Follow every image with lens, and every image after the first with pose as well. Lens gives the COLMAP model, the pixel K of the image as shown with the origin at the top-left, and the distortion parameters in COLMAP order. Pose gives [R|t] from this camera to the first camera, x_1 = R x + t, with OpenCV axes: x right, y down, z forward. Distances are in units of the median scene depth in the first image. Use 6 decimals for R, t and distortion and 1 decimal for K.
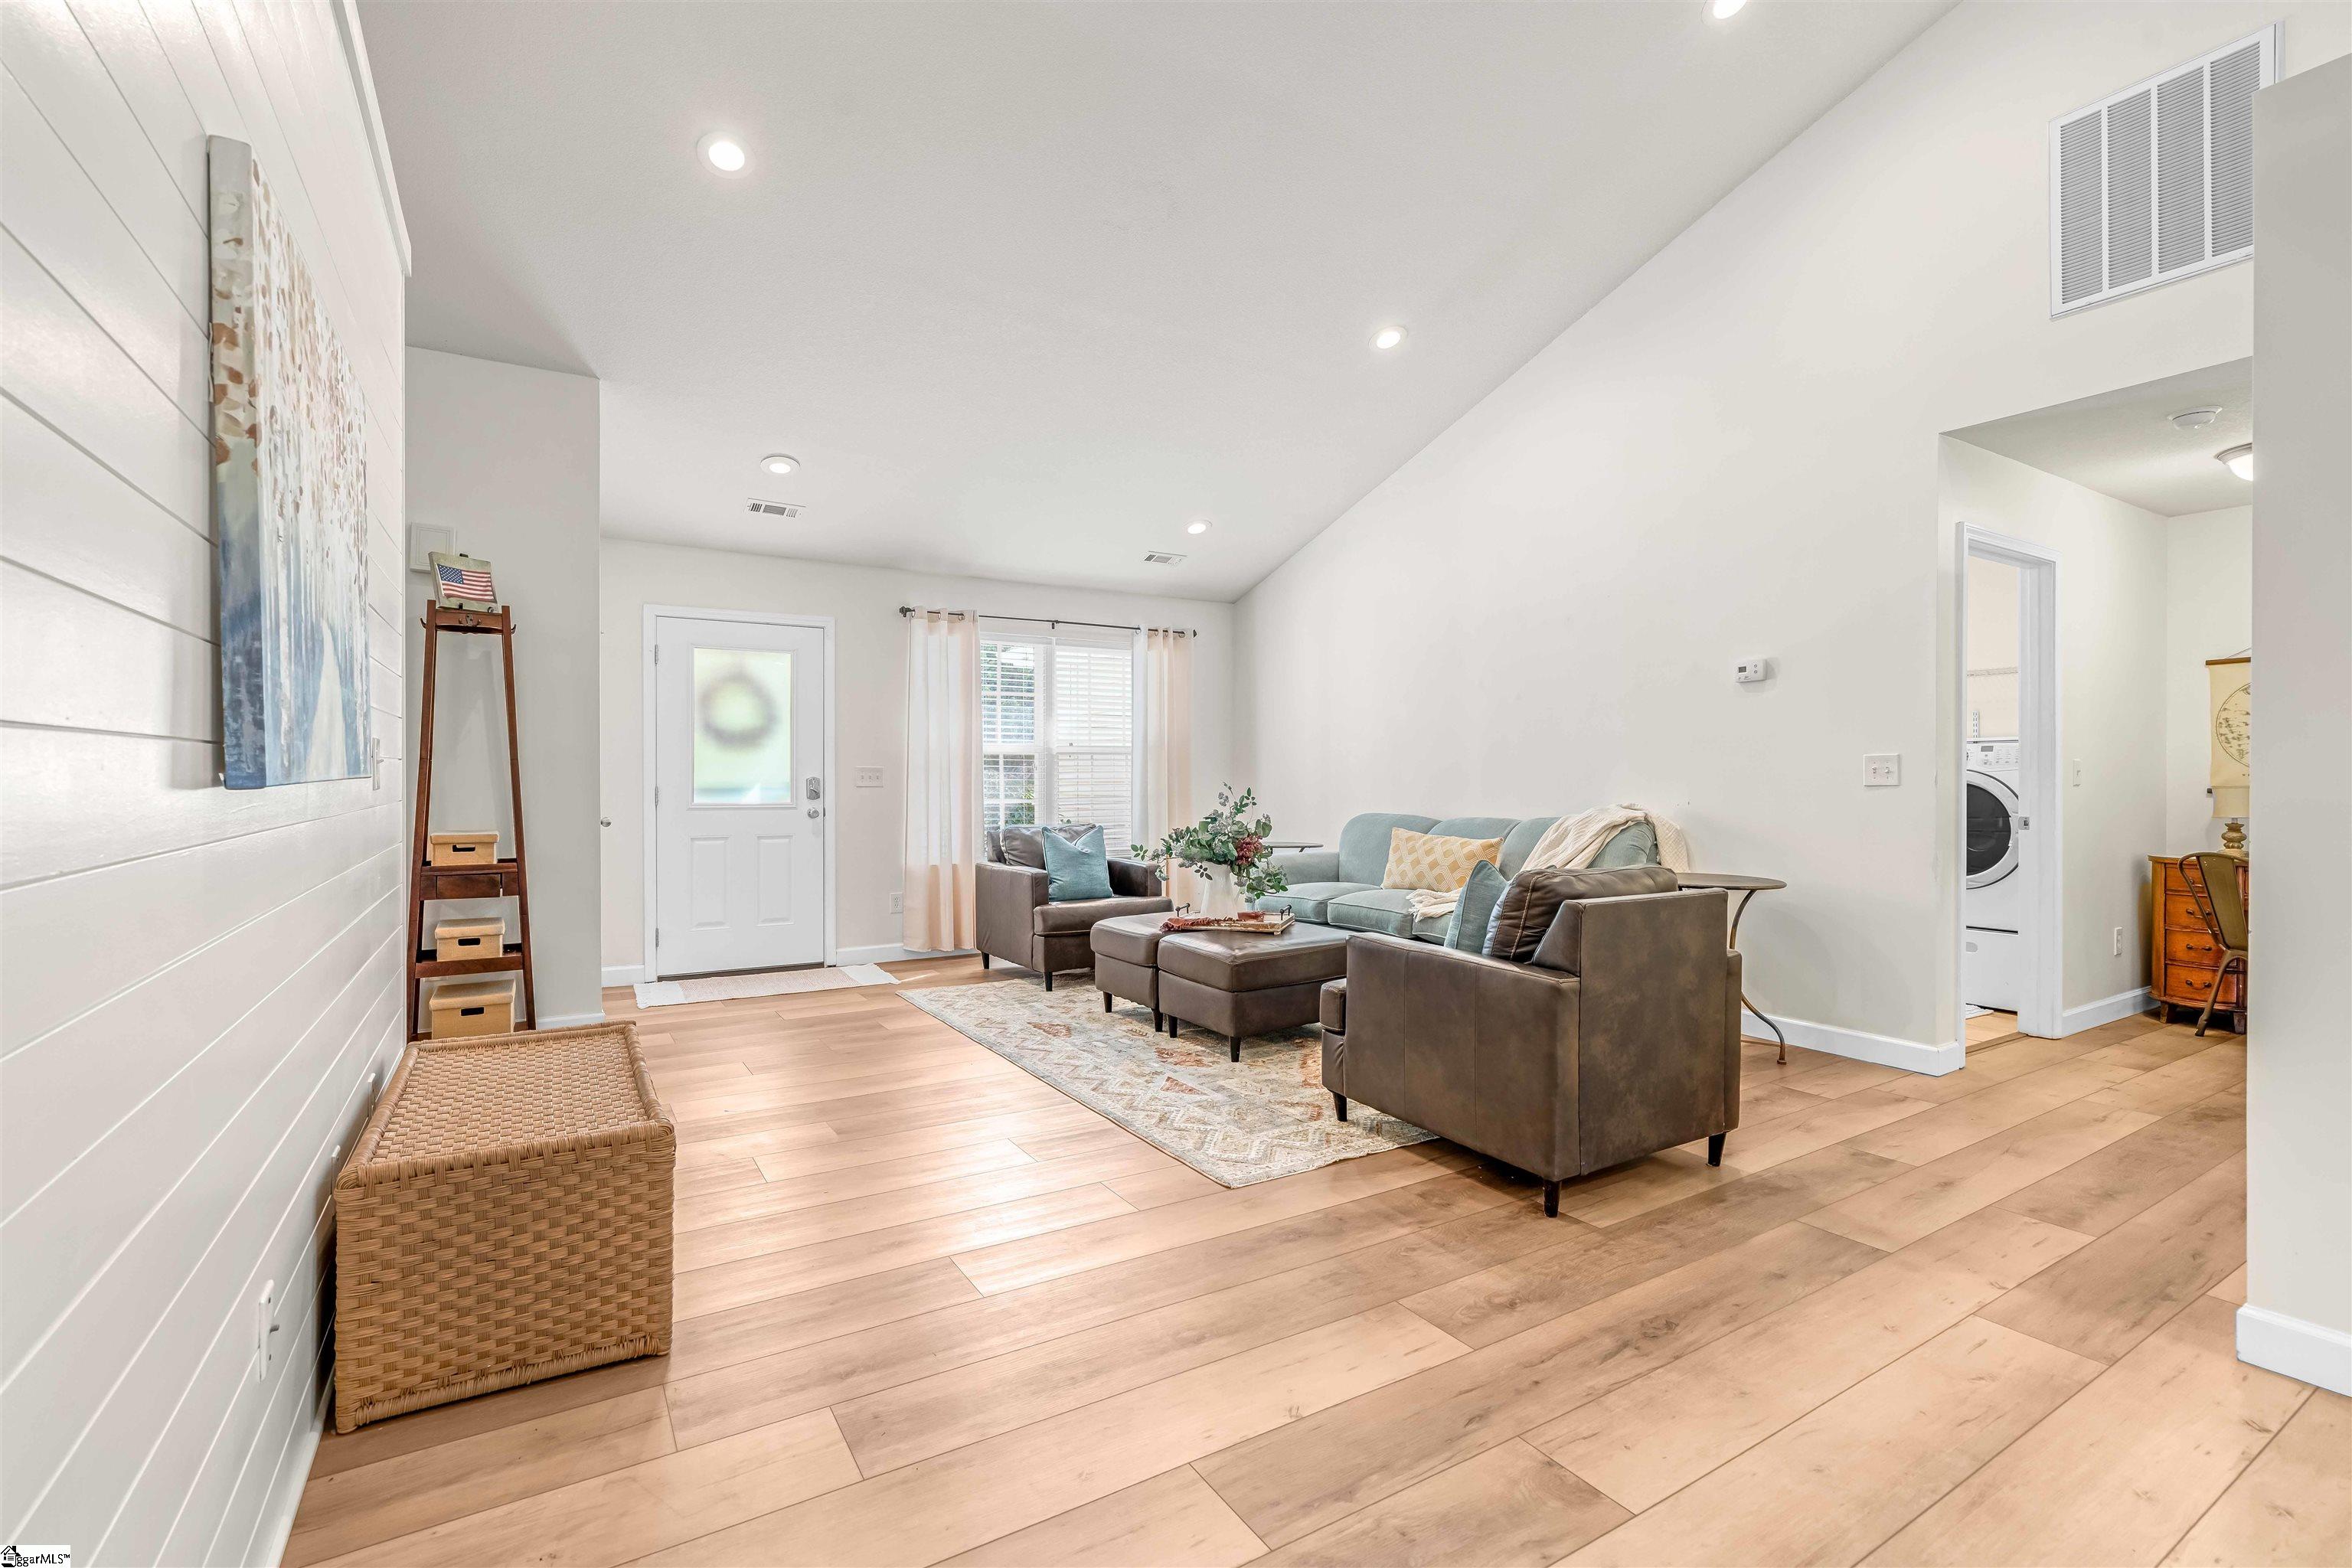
lens RADIAL K [[1059.5, 0, 1177.0], [0, 1059.5, 784.0], [0, 0, 1]] dist [-0.007406, 0.002437]
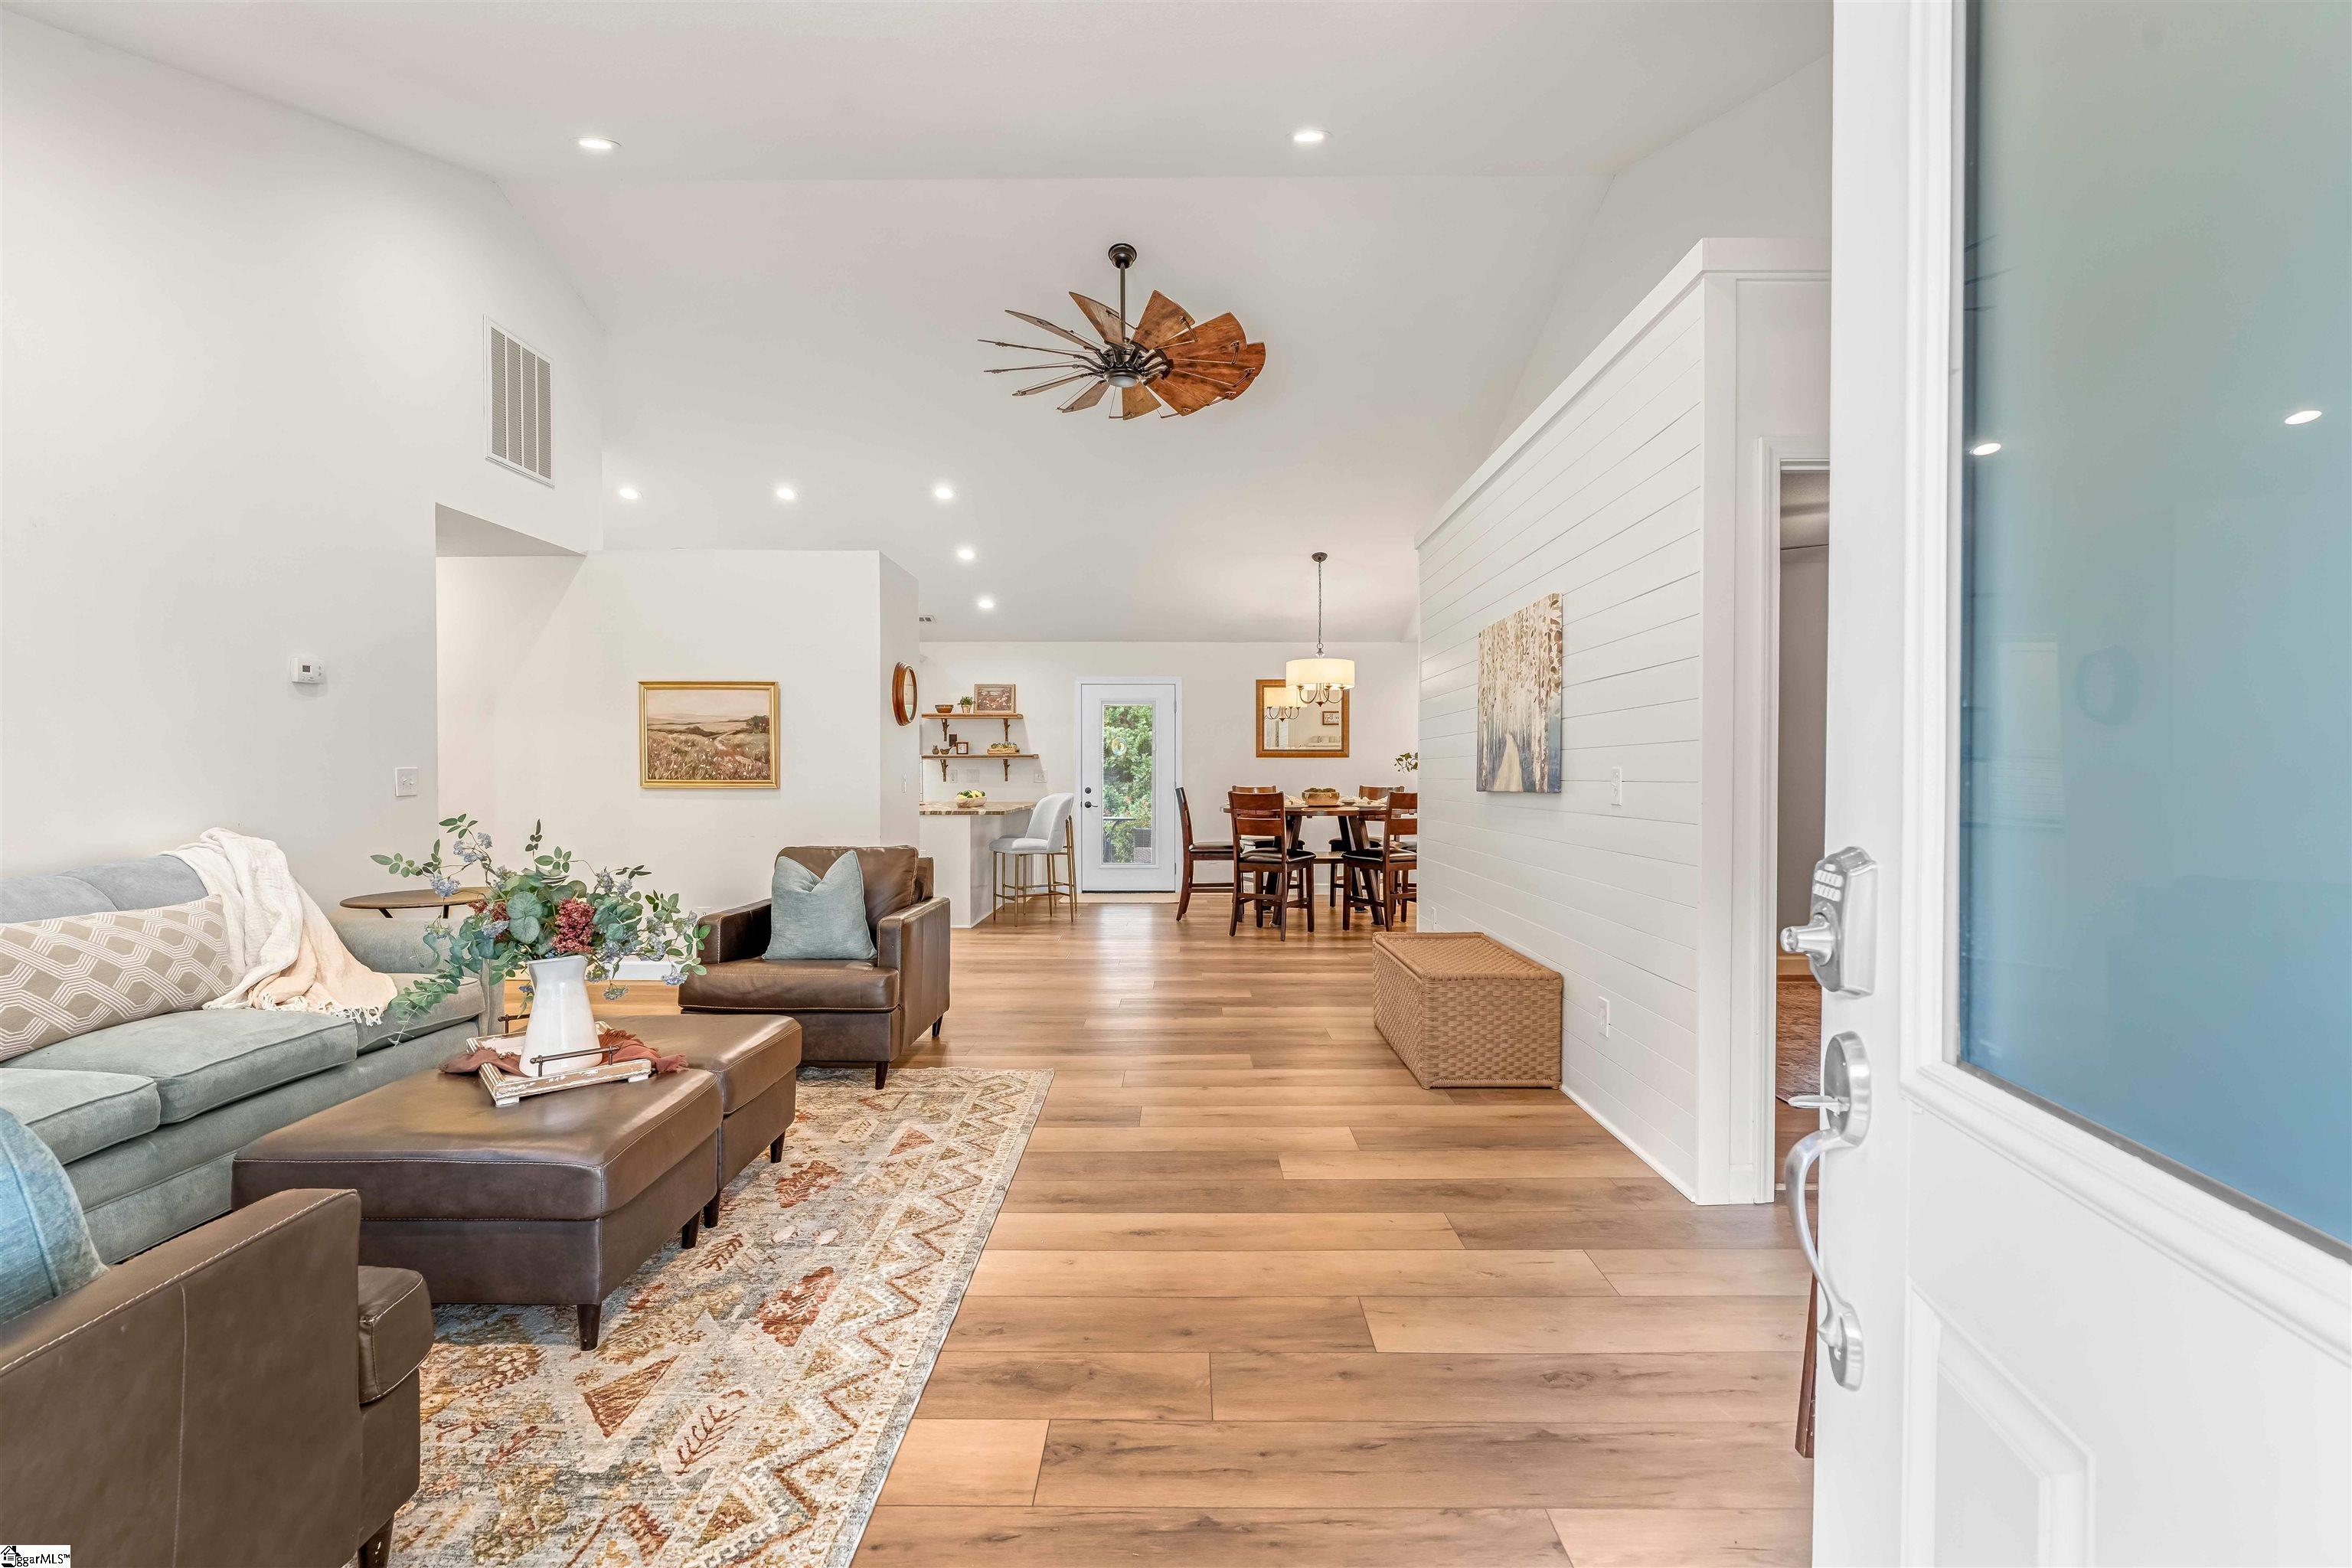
lens RADIAL K [[1059.5, 0, 1163.6], [0, 1059.5, 781.2], [0, 0, 1]] dist [-0.007406, 0.002437]
pose [[-0.842288, -0.004844, 0.539005, -0.530054], [0.003956, 0.999877, 0.015167, -0.024297], [-0.539013, 0.014907, -0.842166, 1.316756]]
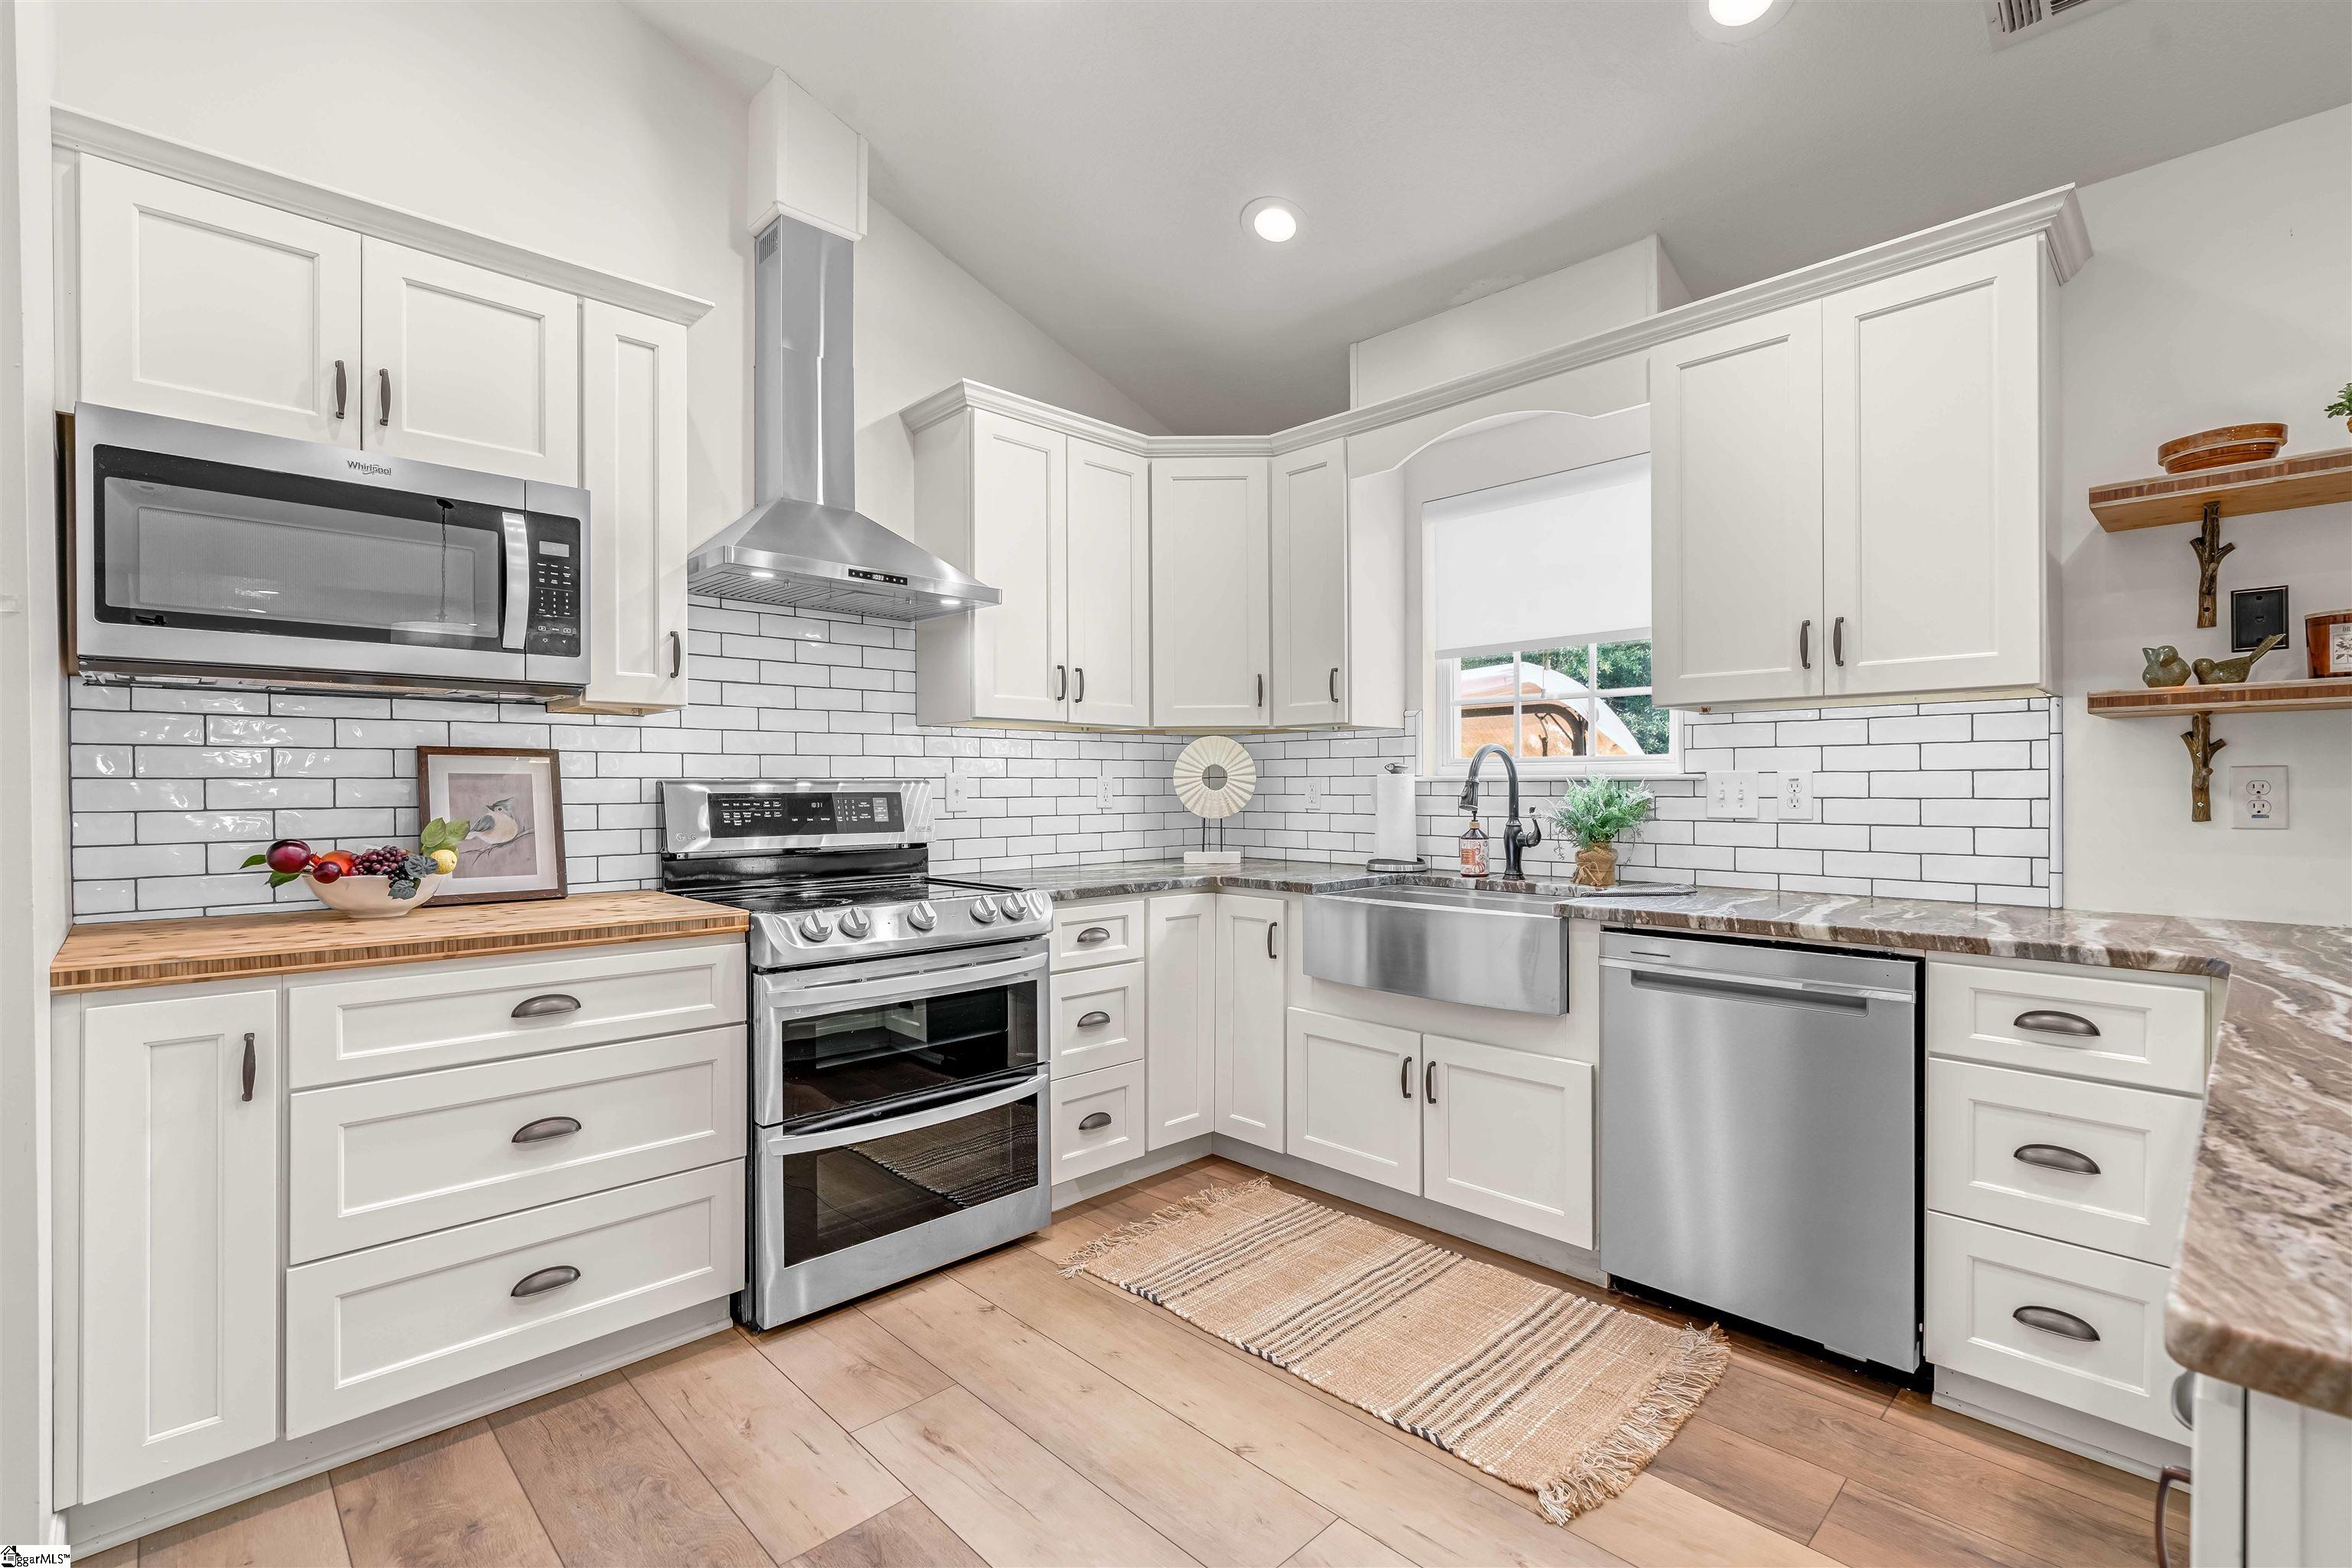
lens RADIAL K [[1059.5, 0, 1174.5], [0, 1059.5, 784.5], [0, 0, 1]] dist [-0.007406, 0.002437]
pose [[-0.213259, 0.000430, 0.976996, 0.661552], [0.008456, 0.999963, 0.001406, -0.012838], [-0.976959, 0.008562, -0.213255, 0.261541]]
